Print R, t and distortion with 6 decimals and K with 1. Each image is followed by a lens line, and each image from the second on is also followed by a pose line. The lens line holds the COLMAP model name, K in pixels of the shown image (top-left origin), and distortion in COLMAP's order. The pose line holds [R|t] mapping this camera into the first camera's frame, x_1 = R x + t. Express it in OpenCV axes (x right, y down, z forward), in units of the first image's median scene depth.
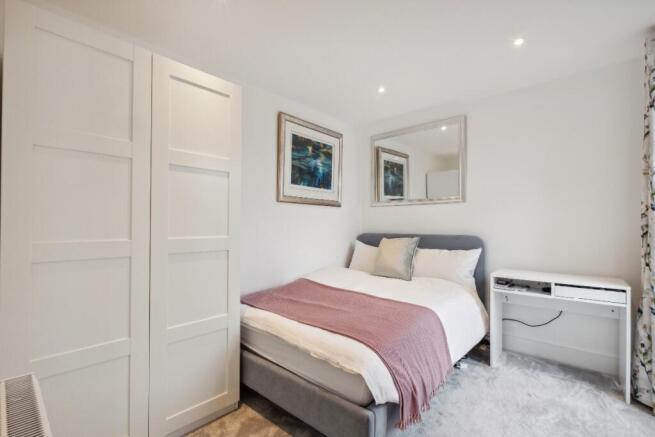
lens RADIAL K [[287.7, 0, 327.5], [0, 287.7, 218.5], [0, 0, 1]] dist [-0.000282, 0.000272]
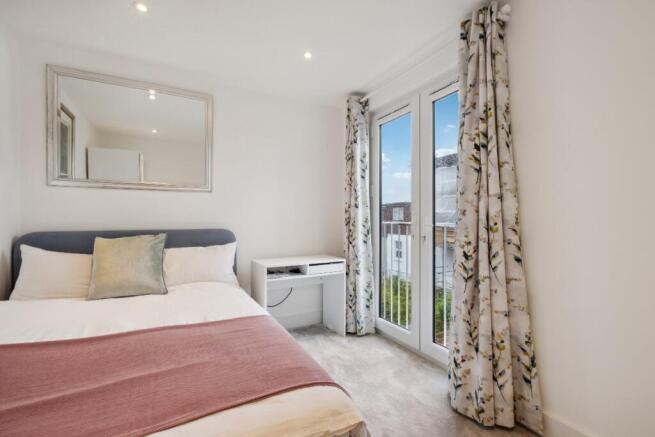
lens RADIAL K [[292.6, 0, 327.3], [0, 292.6, 215.2], [0, 0, 1]] dist [-0.001696, -0.000290]
pose [[0.353796, 0.006637, 0.935299, -0.299355], [-0.021963, 0.999758, 0.001214, 0.007905], [-0.935065, -0.020971, 0.353856, 0.400999]]
